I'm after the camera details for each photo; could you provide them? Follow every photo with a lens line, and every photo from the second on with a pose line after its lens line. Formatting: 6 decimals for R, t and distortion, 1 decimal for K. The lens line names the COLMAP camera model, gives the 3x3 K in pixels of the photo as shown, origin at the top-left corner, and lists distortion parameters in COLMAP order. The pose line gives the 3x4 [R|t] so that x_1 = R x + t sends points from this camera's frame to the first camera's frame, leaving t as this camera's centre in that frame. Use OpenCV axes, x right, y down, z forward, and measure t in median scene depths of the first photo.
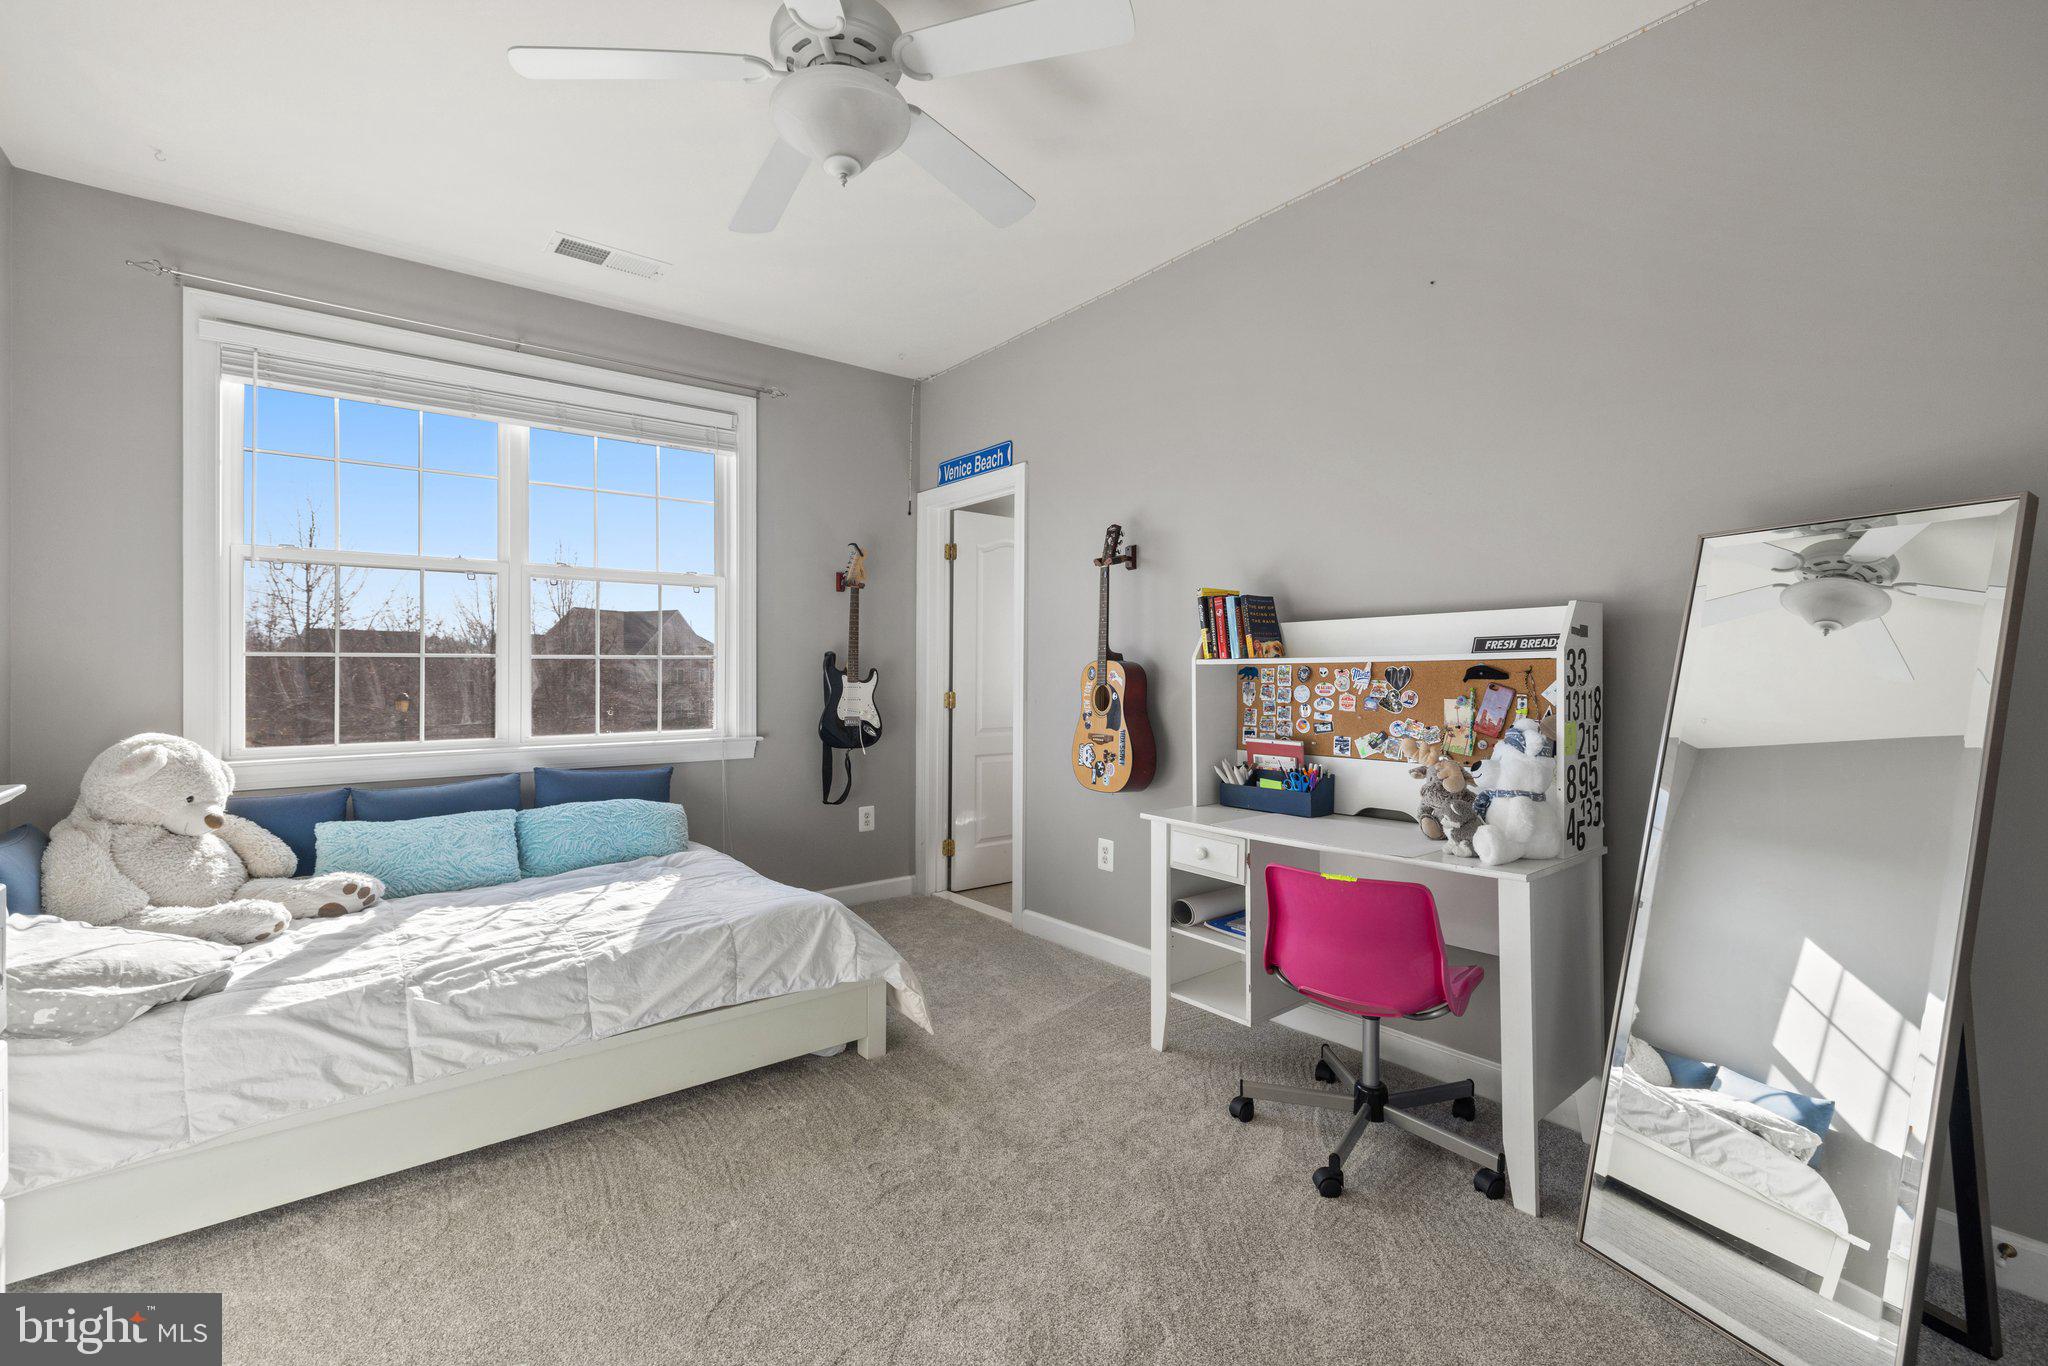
lens RADIAL K [[861.7, 0, 977.8], [0, 861.7, 668.2], [0, 0, 1]] dist [-0.002106, -0.000534]
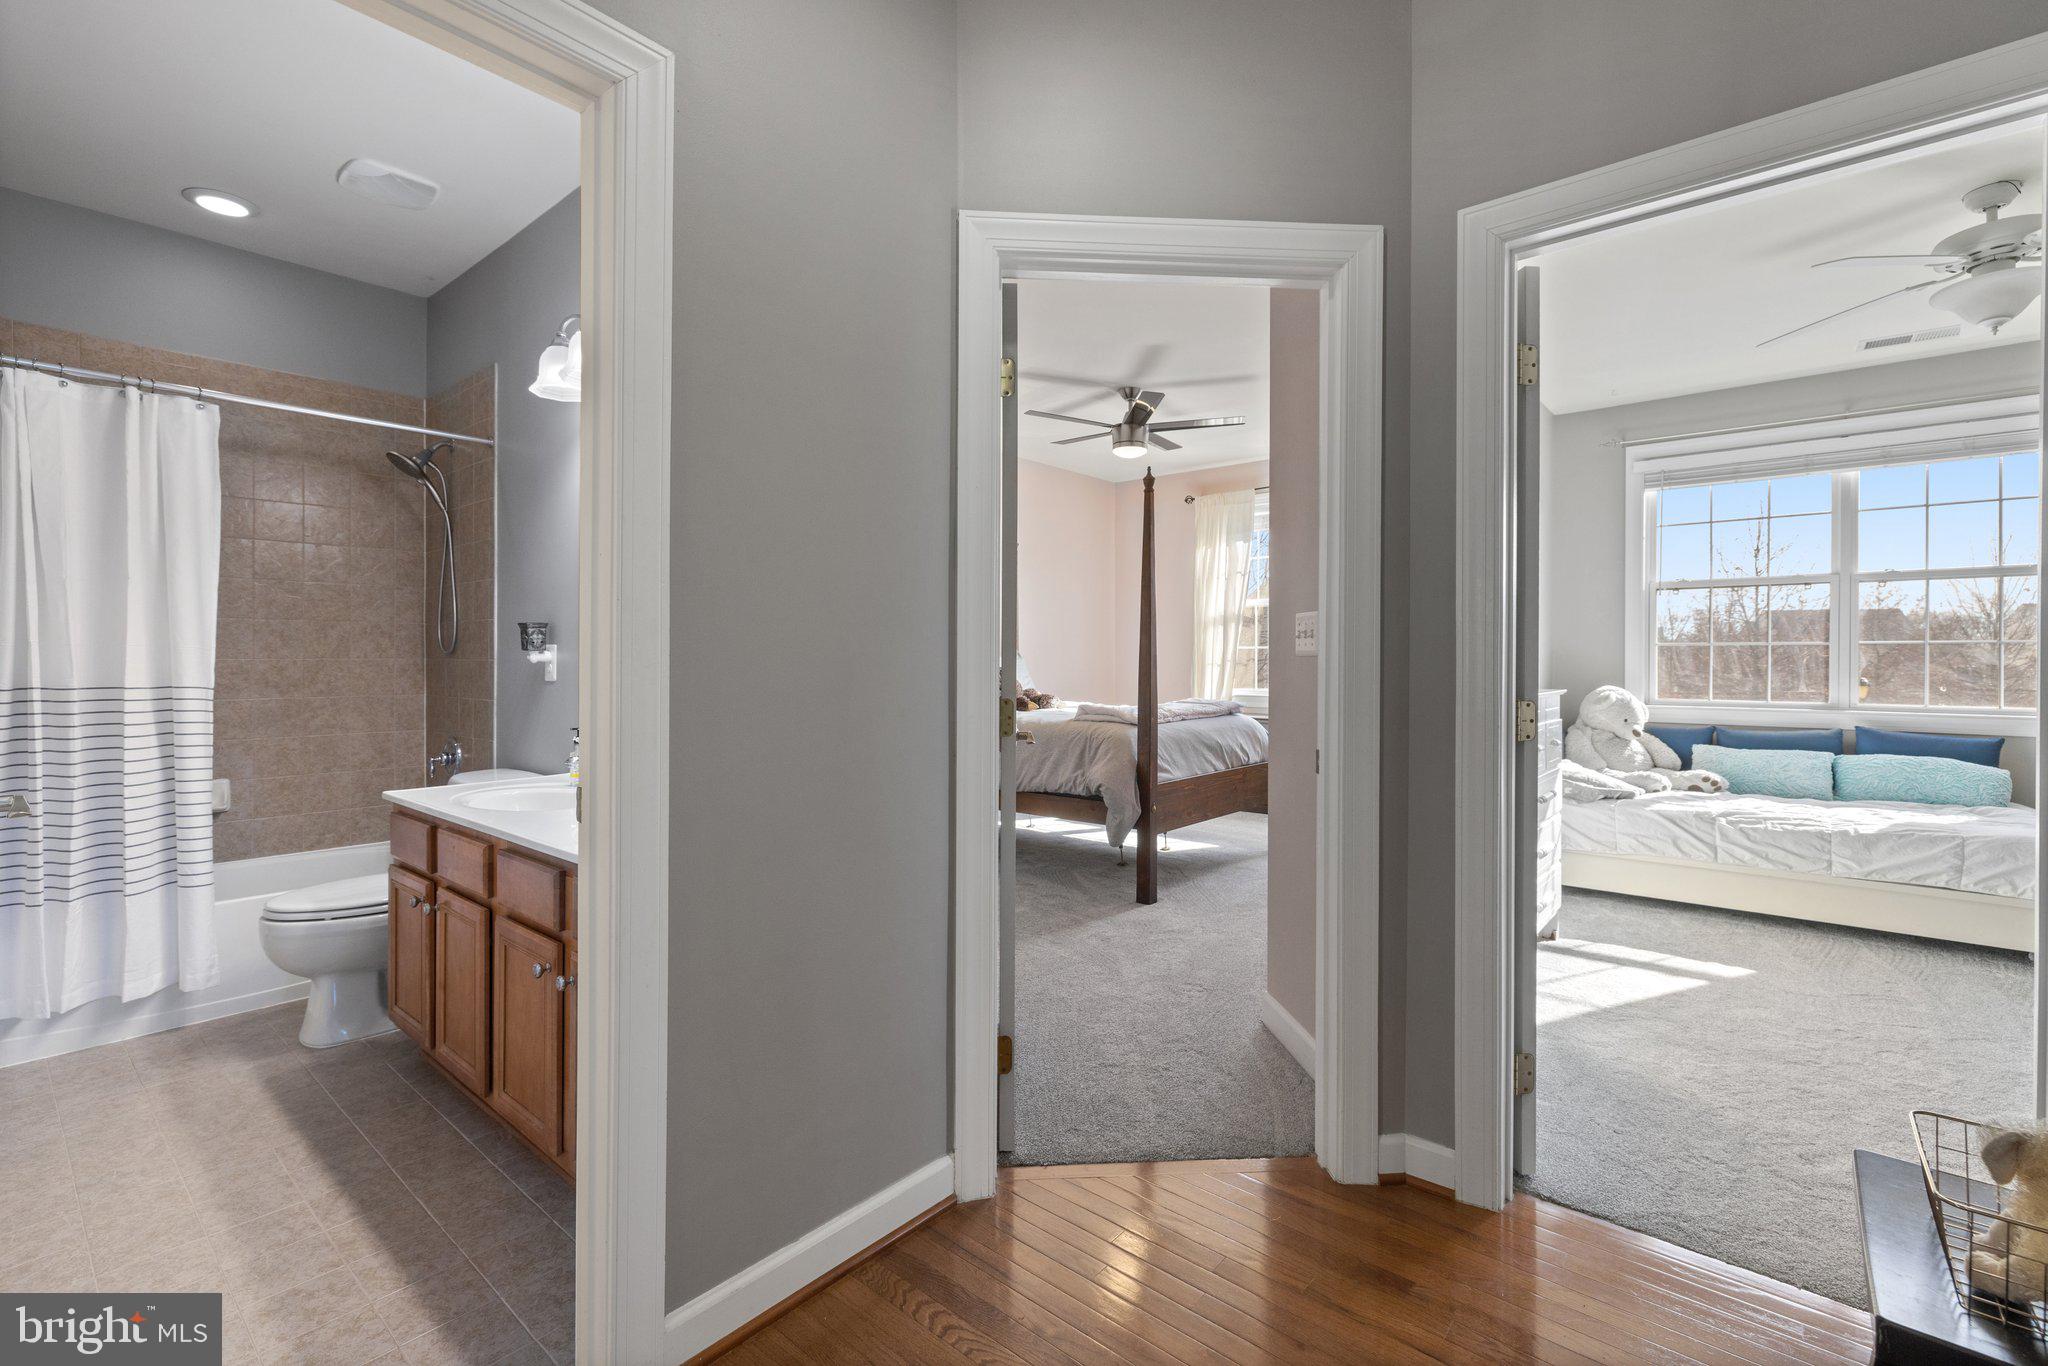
lens RADIAL K [[894.6, 0, 1013.9], [0, 894.6, 668.4], [0, 0, 1]] dist [0.002295, -0.000436]
pose [[0.200246, 0.013175, -0.979657, 0.768413], [0.006540, 0.999869, 0.014784, -0.005417], [0.979724, -0.009367, 0.200134, -0.740672]]
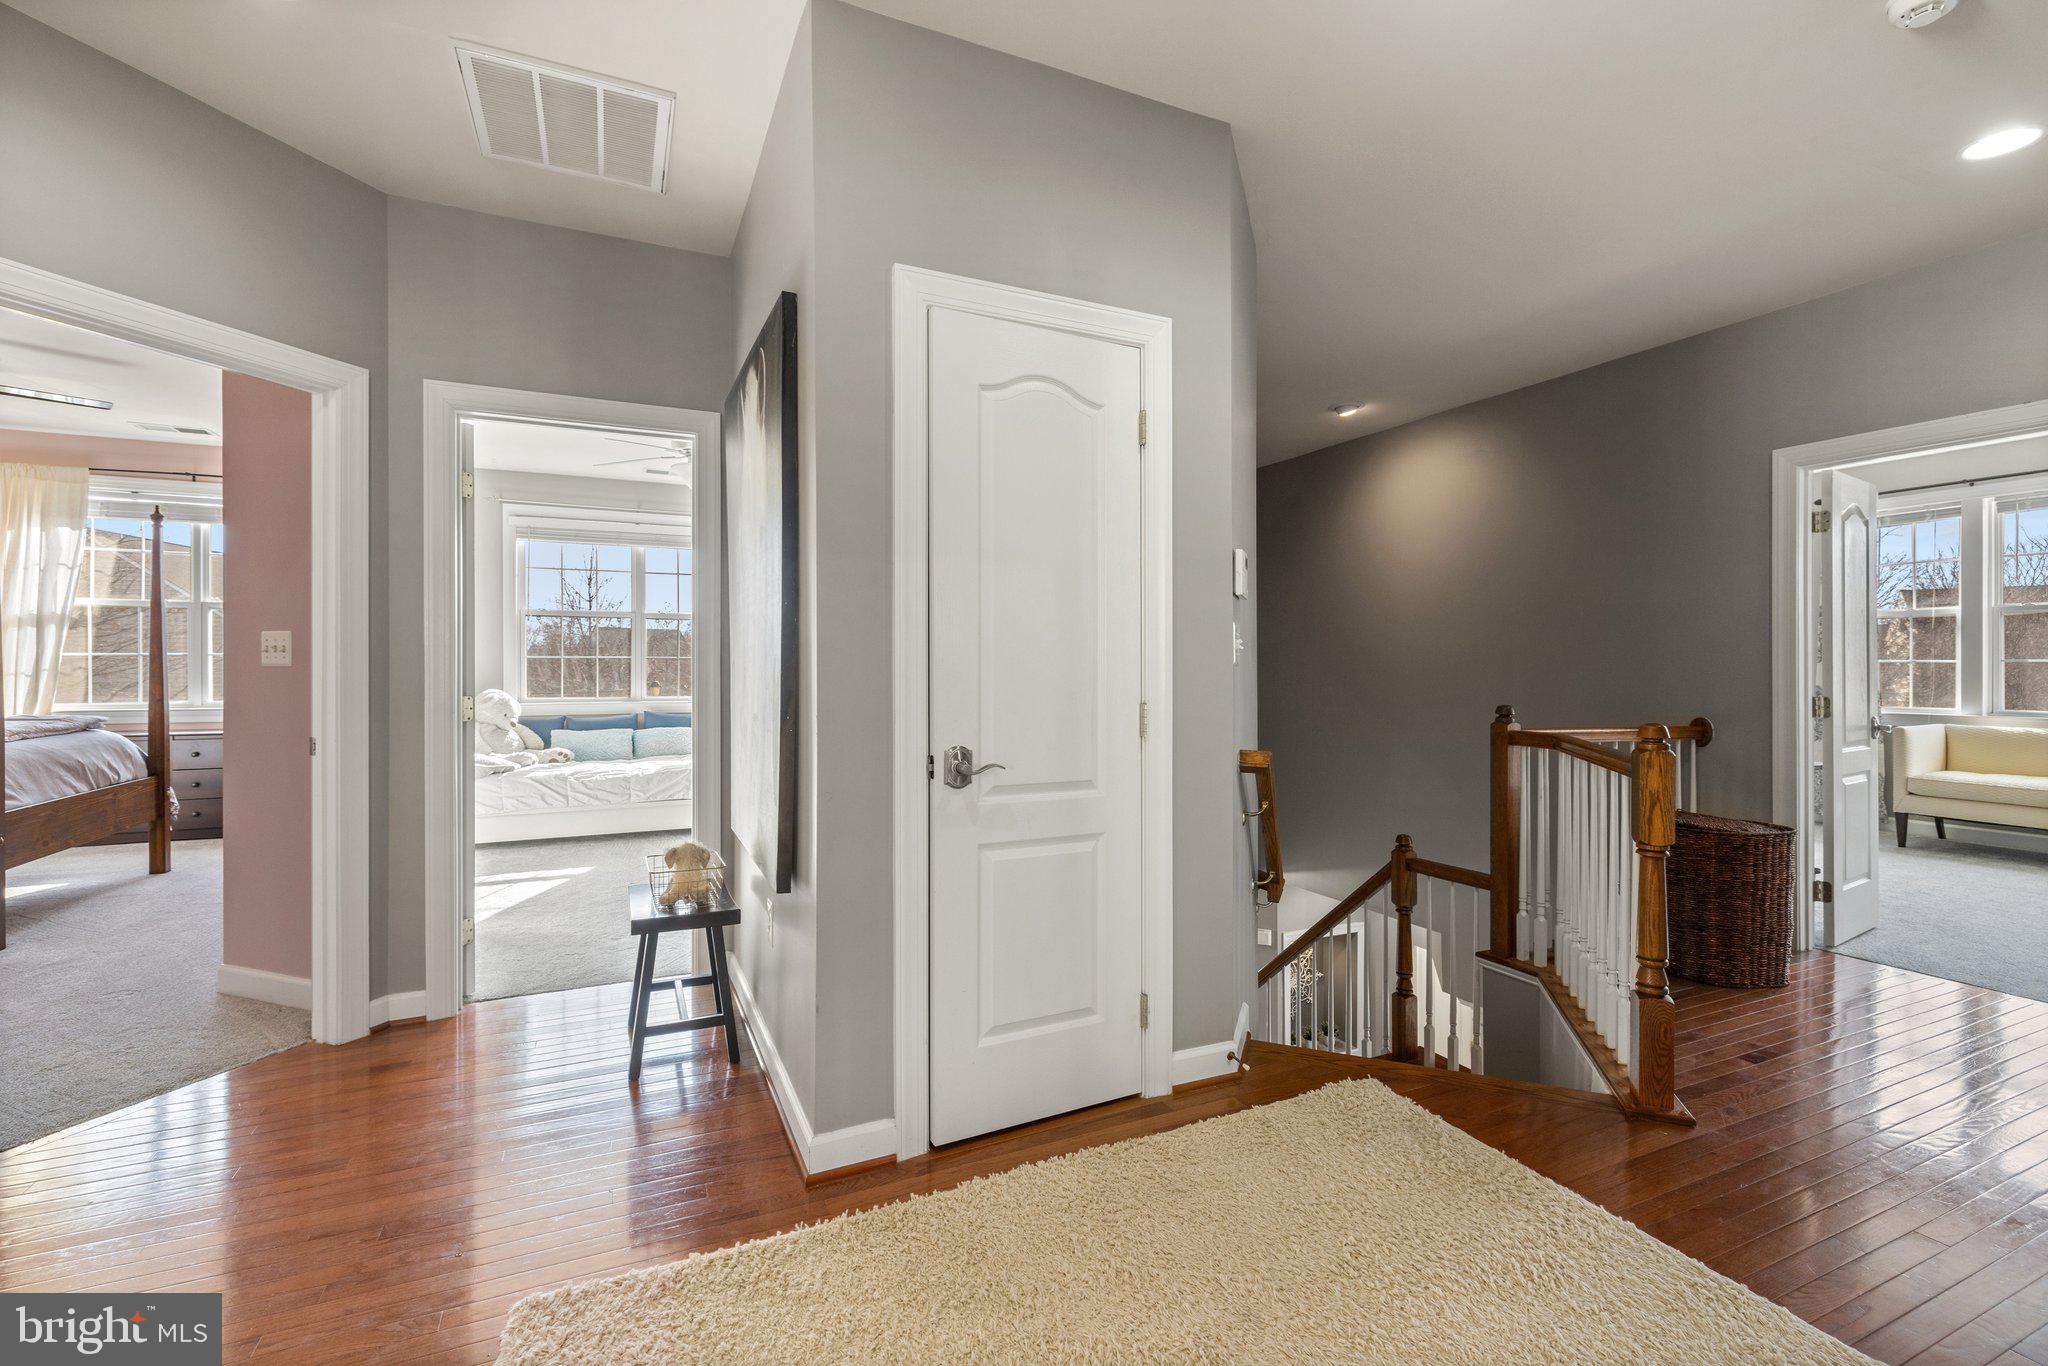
lens RADIAL K [[894.6, 0, 1013.9], [0, 894.6, 668.4], [0, 0, 1]] dist [0.002295, -0.000436]
pose [[0.972656, 0.004194, -0.232214, 1.126059], [-0.002109, 0.999955, 0.009227, -0.014100], [0.232242, -0.008485, 0.972621, -1.188396]]
